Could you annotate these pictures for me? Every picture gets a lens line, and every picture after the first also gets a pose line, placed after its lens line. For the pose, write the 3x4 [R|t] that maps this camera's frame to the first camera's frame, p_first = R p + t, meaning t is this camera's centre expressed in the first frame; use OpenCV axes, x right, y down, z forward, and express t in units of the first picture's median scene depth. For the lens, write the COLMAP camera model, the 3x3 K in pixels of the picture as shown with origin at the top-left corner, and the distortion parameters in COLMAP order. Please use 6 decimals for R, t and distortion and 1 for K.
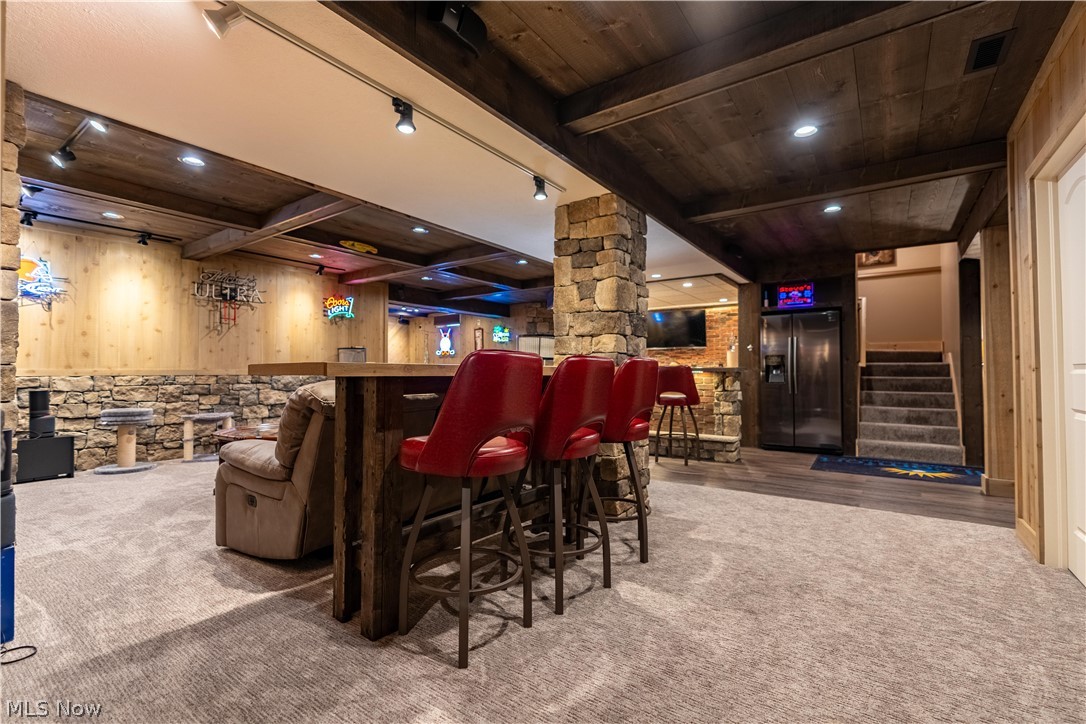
lens RADIAL K [[487.6, 0, 546.0], [0, 487.6, 359.5], [0, 0, 1]] dist [-0.004641, 0.001935]
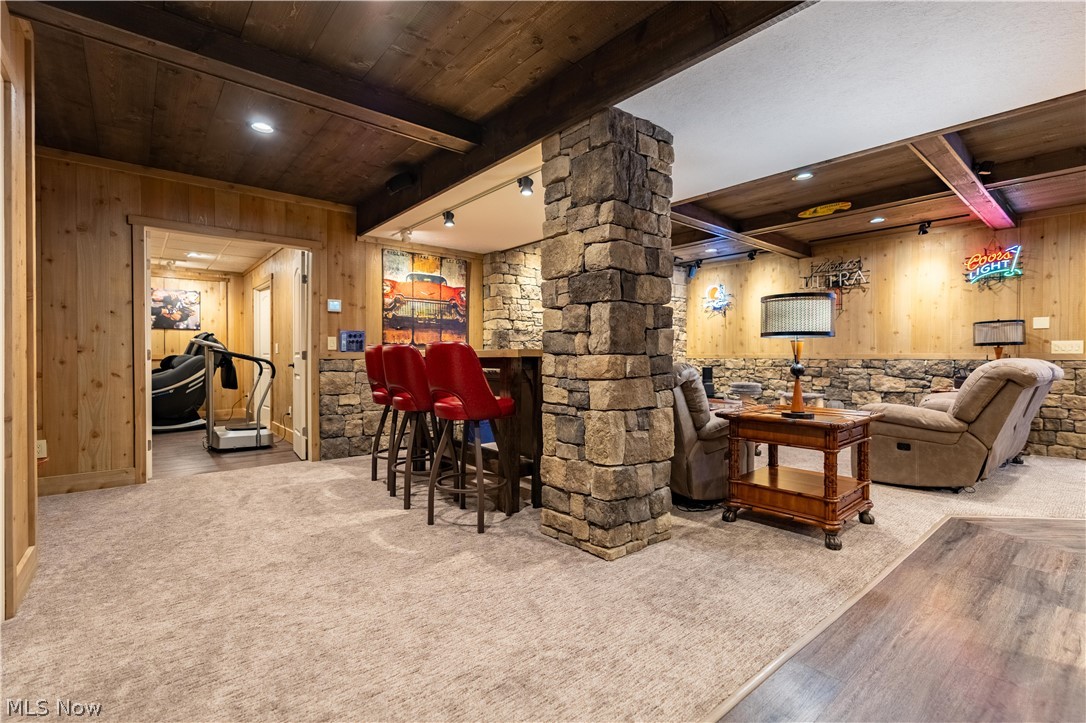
lens RADIAL K [[487.6, 0, 536.1], [0, 487.6, 361.0], [0, 0, 1]] dist [-0.004641, 0.001935]
pose [[-0.259276, 0.009103, -0.965760, 0.546631], [0.022141, 0.999749, 0.003479, 0.019351], [0.965550, -0.020481, -0.259412, 0.686742]]
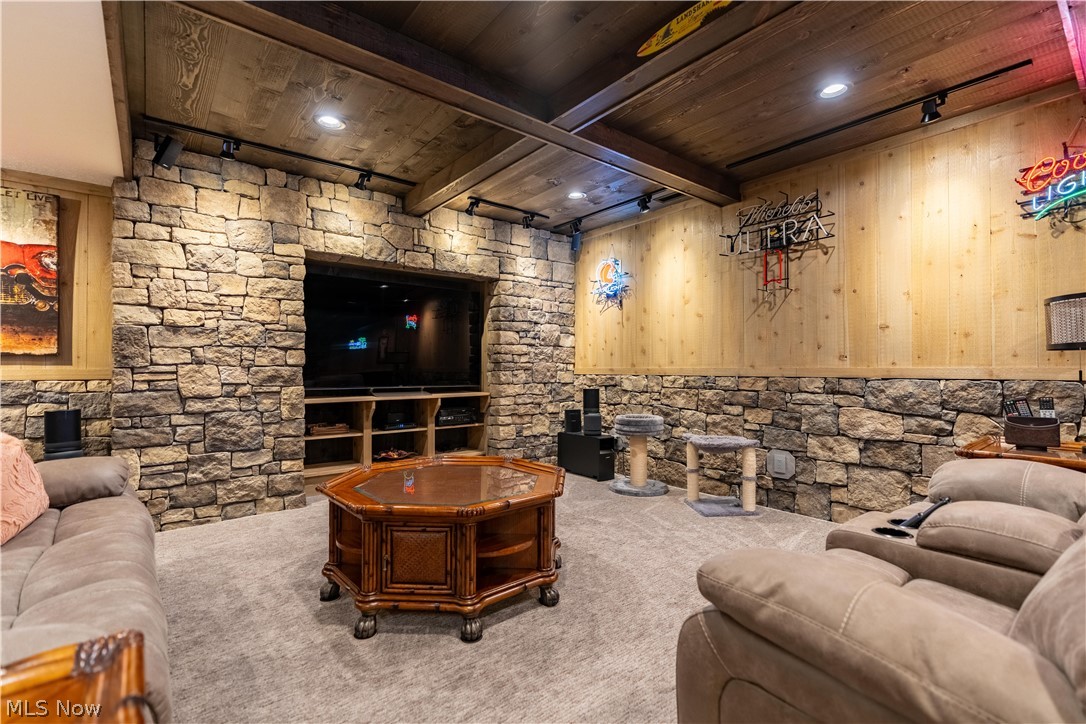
lens RADIAL K [[487.6, 0, 539.8], [0, 487.6, 362.4], [0, 0, 1]] dist [-0.004641, 0.001935]
pose [[-0.278545, -0.010112, -0.960370, -0.013464], [0.026083, 0.999496, -0.018090, 0.018993], [0.960069, -0.030088, -0.278141, 0.935156]]
